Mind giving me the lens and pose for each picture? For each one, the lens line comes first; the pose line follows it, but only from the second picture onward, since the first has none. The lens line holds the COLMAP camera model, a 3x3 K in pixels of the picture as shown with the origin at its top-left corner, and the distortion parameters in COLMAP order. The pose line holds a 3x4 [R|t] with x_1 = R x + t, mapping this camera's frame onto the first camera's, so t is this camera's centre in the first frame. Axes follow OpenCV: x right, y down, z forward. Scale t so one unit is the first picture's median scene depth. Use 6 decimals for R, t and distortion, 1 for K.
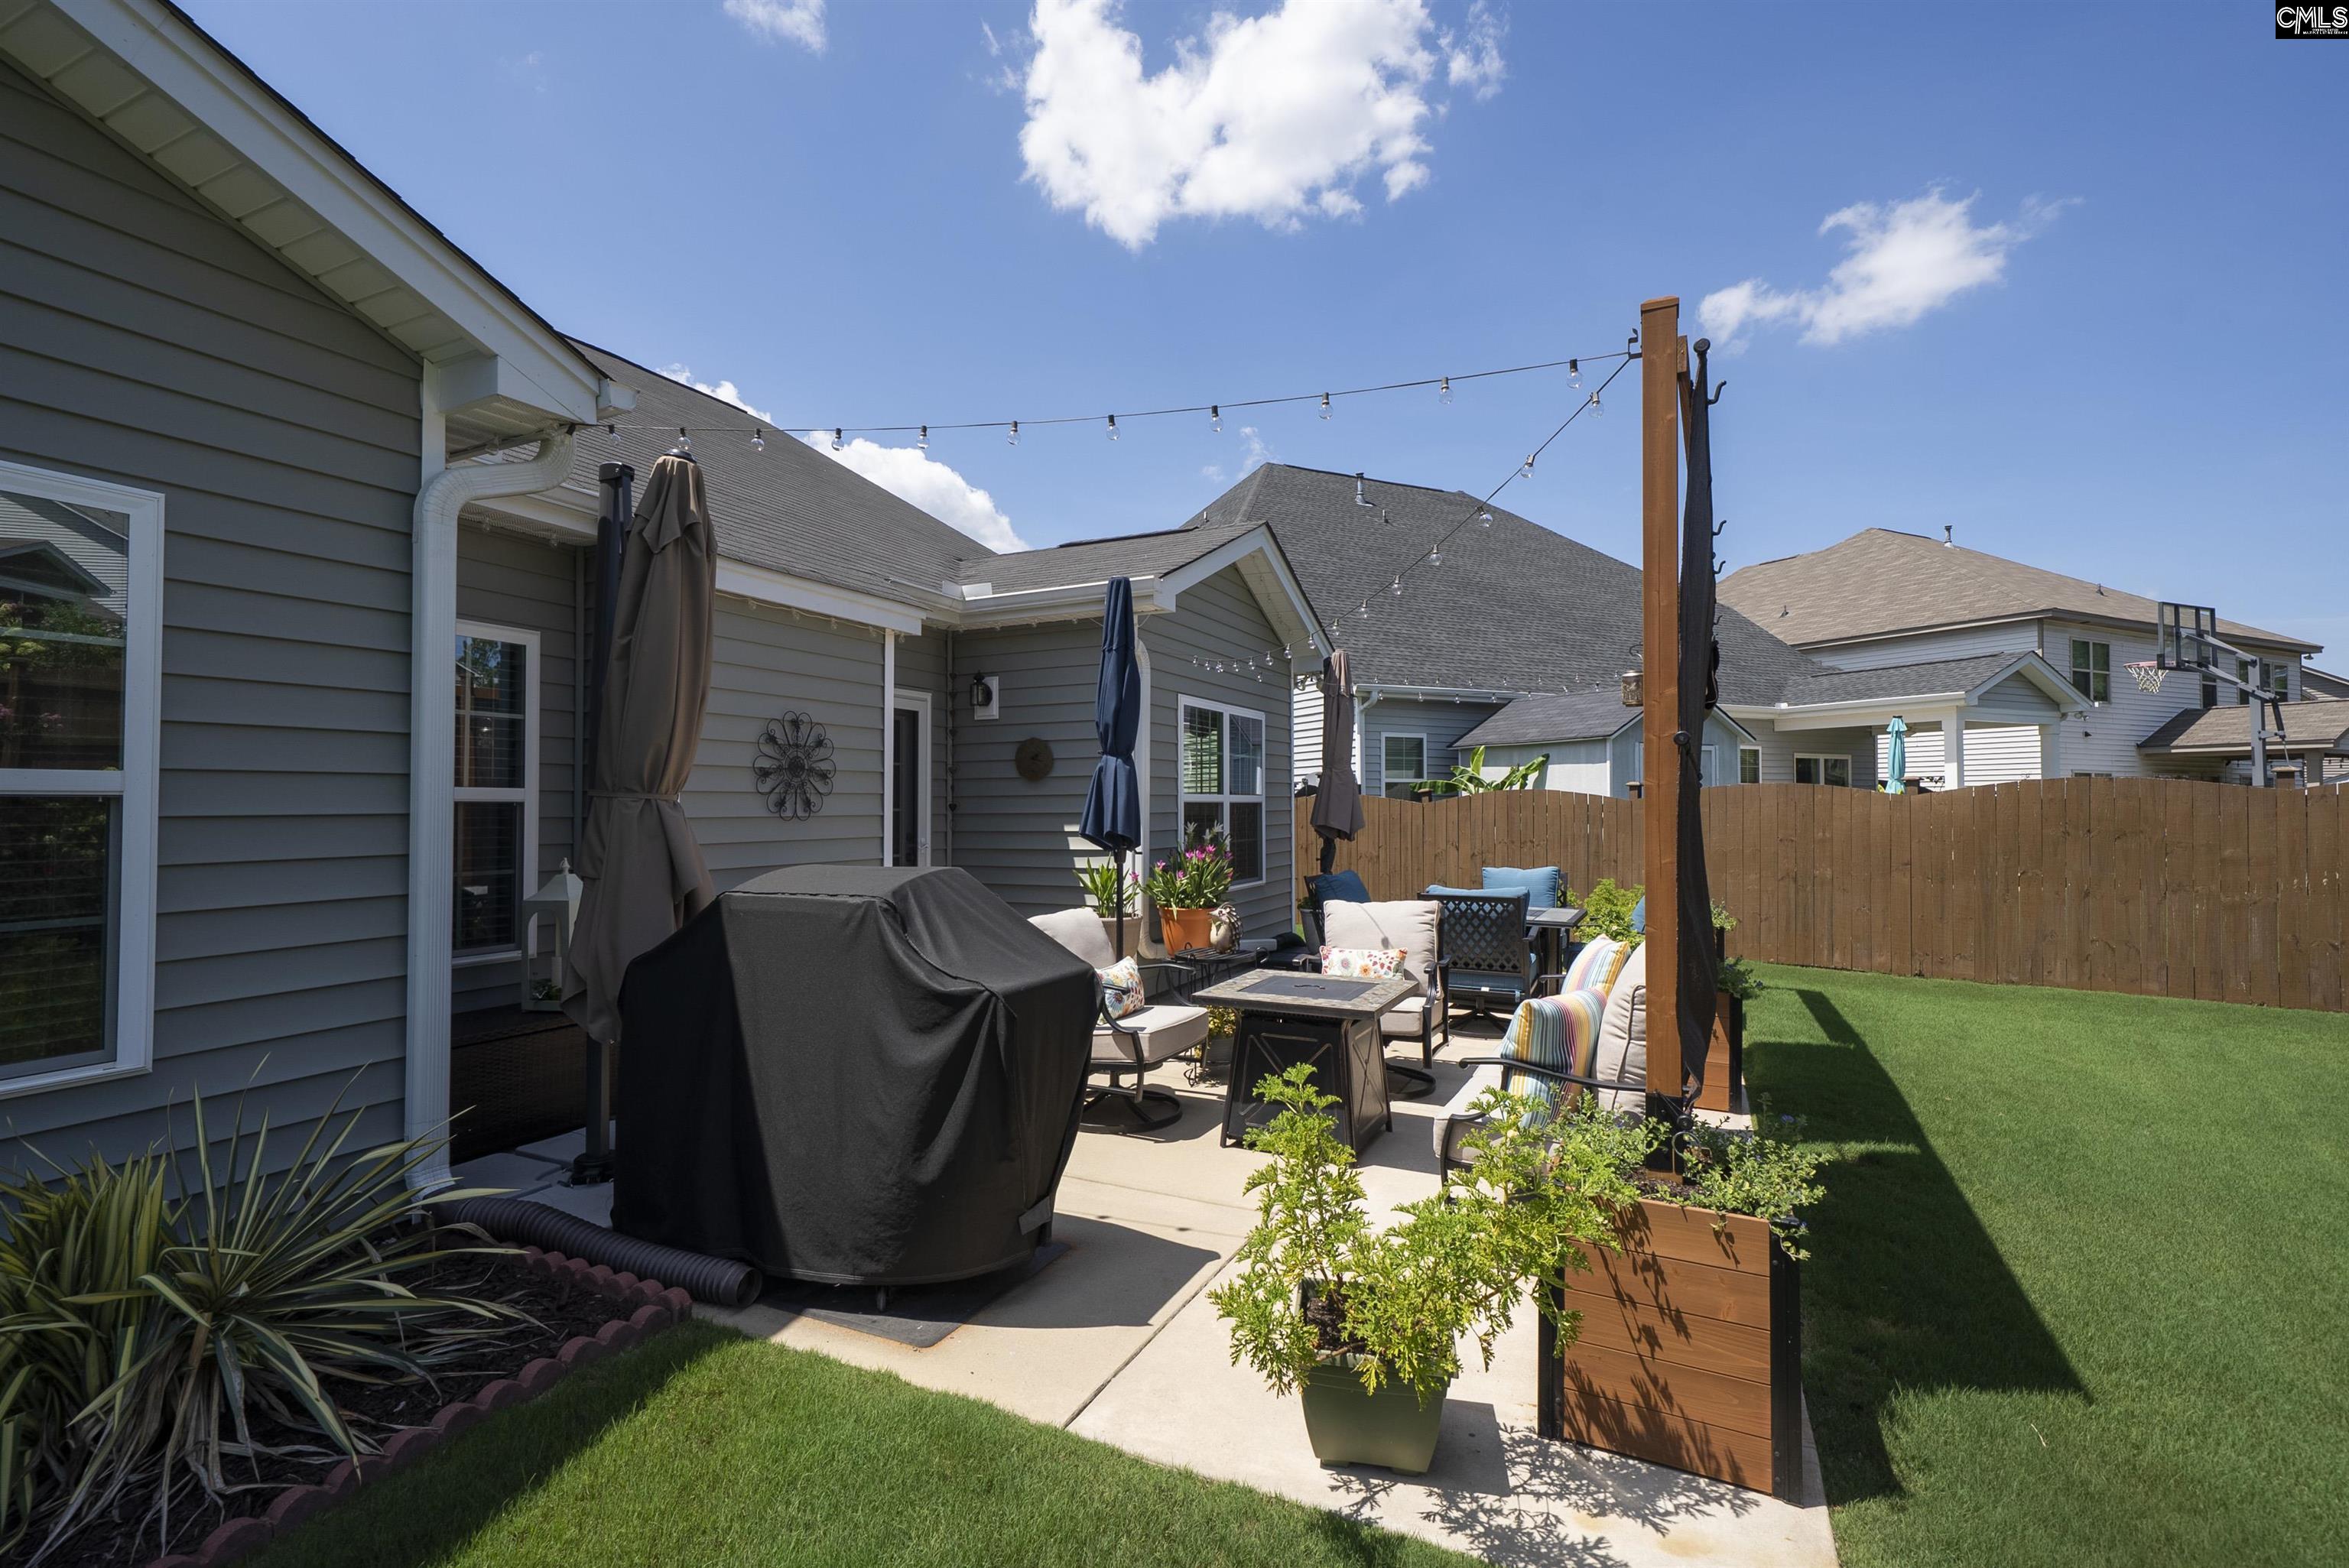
lens RADIAL K [[1086.4, 0, 1166.5], [0, 1086.4, 779.7], [0, 0, 1]] dist [0.018621, -0.000469]
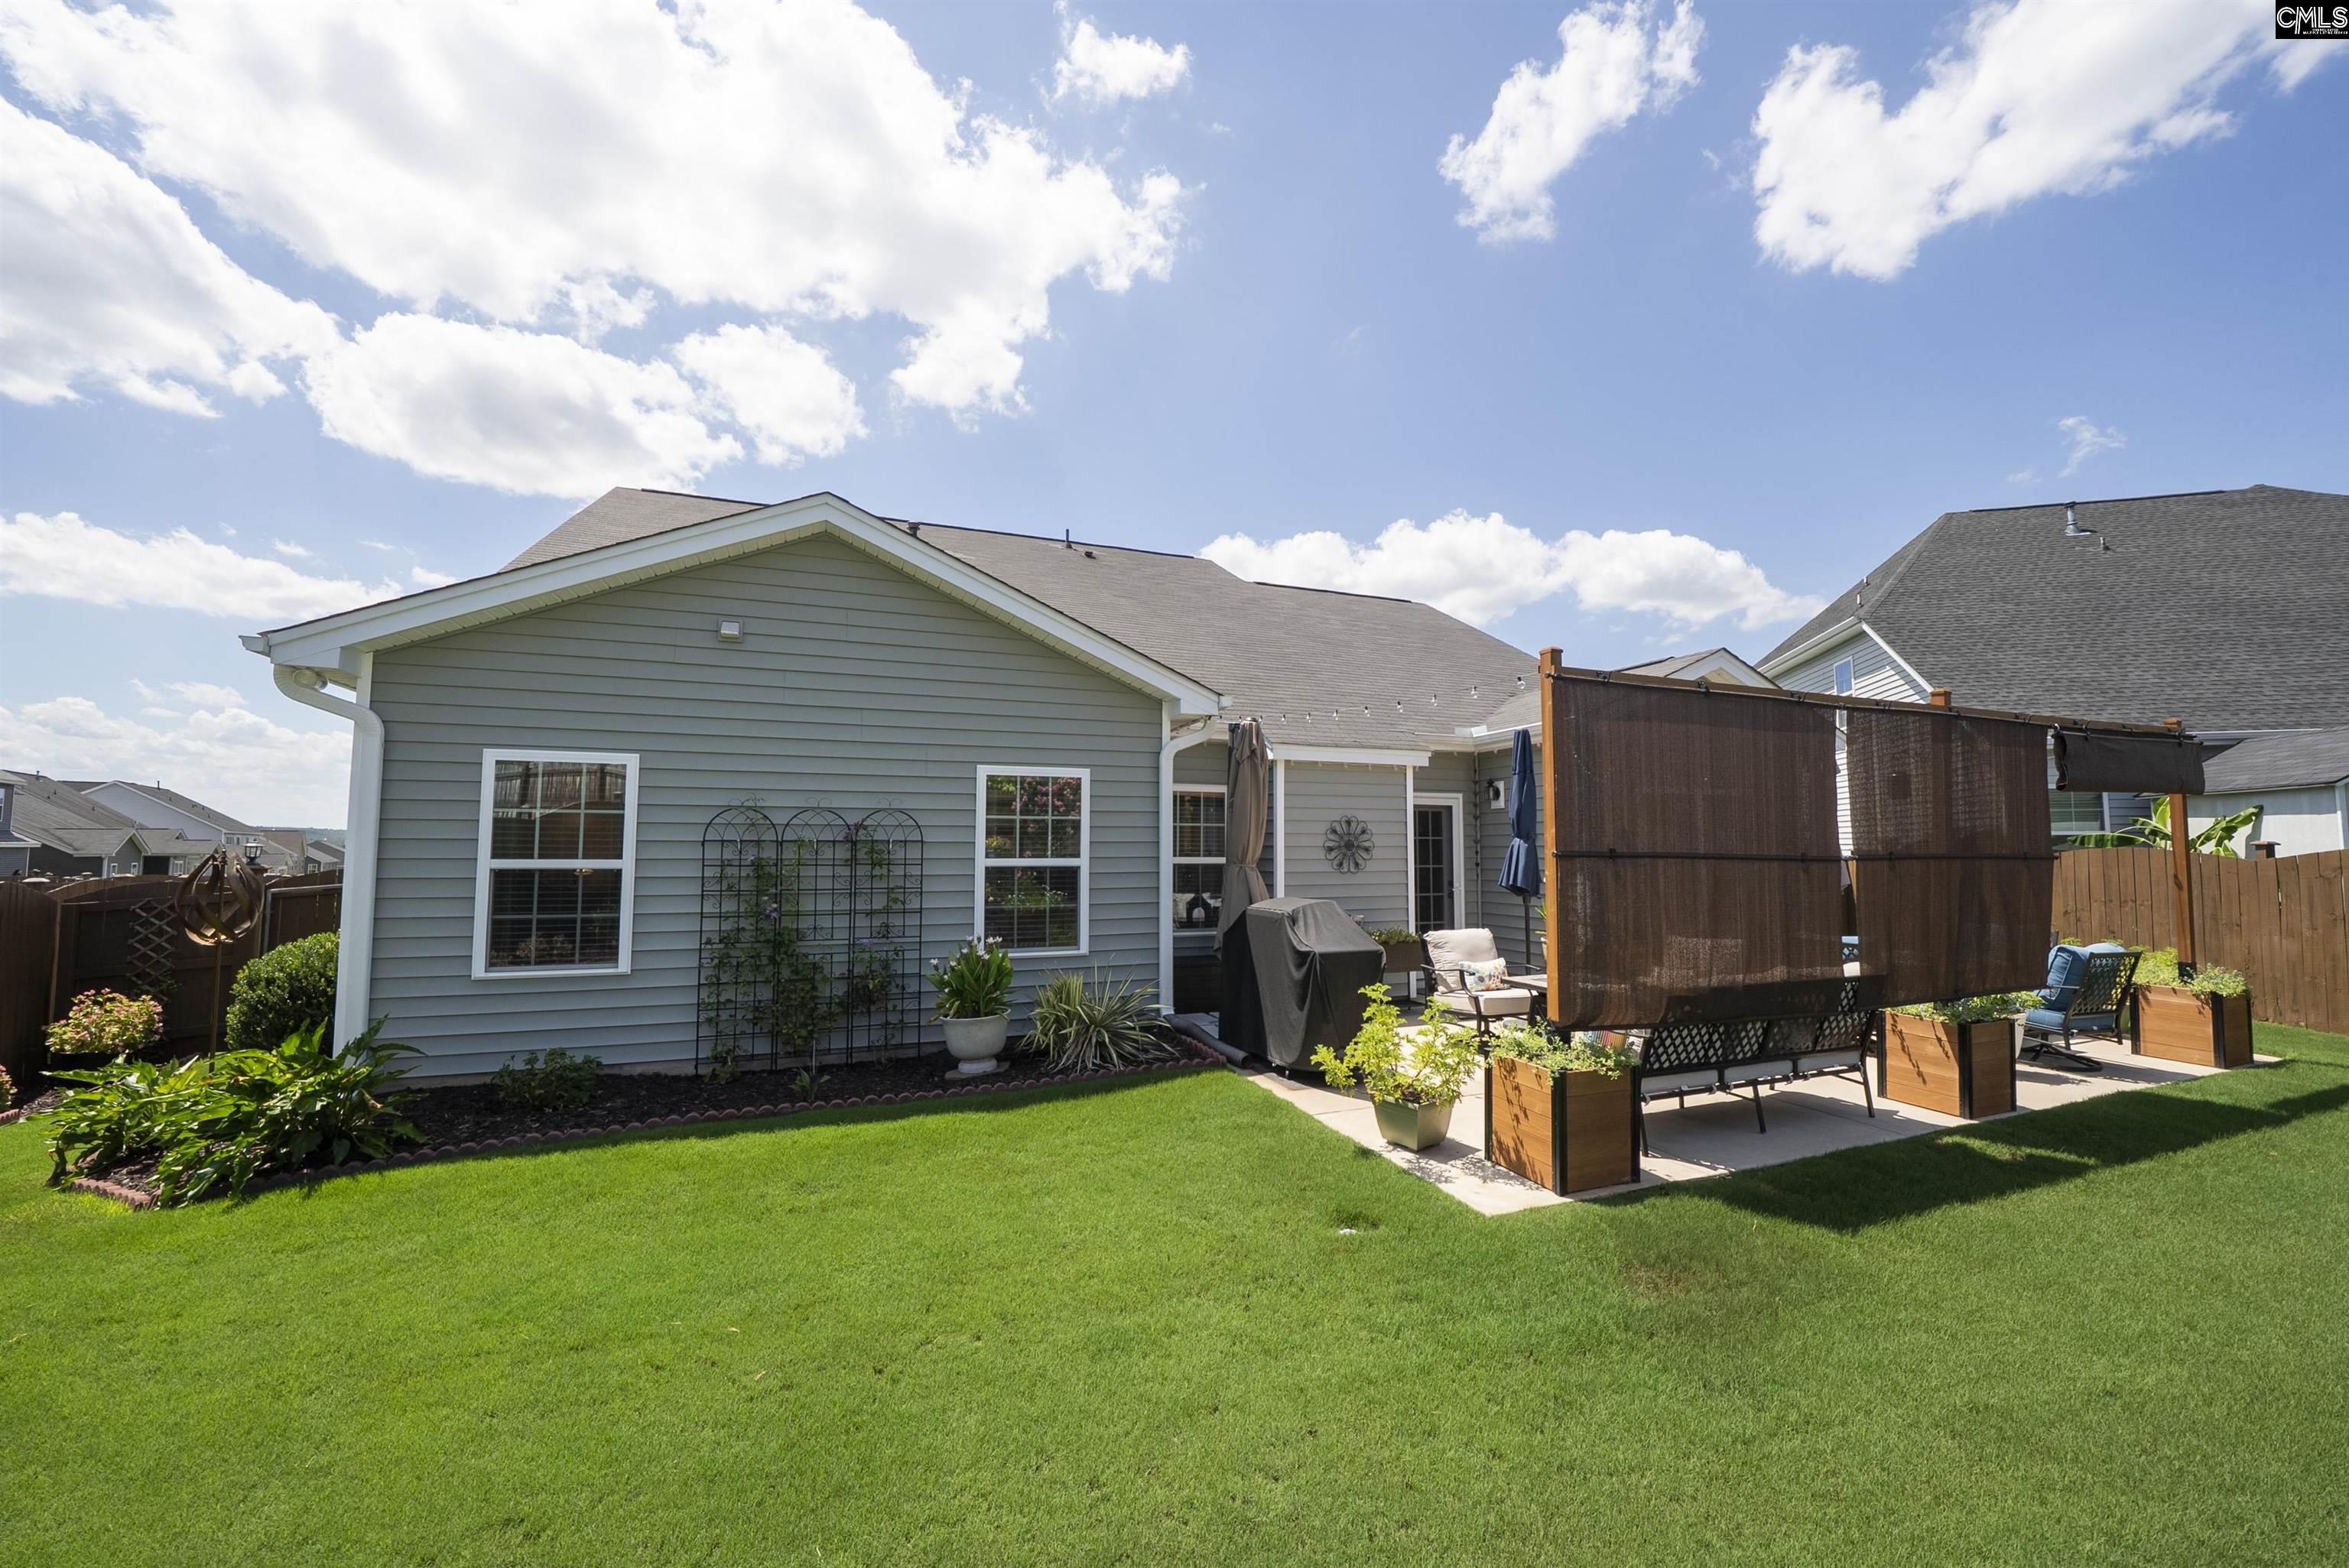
lens RADIAL K [[873.4, 0, 1168.9], [0, 873.4, 789.3], [0, 0, 1]] dist [-0.008732, 0.000058]
pose [[0.734576, -0.045989, -0.676966, 0.860348], [0.015811, 0.998590, -0.050682, -0.068897], [0.678342, 0.026527, 0.734267, -0.615013]]
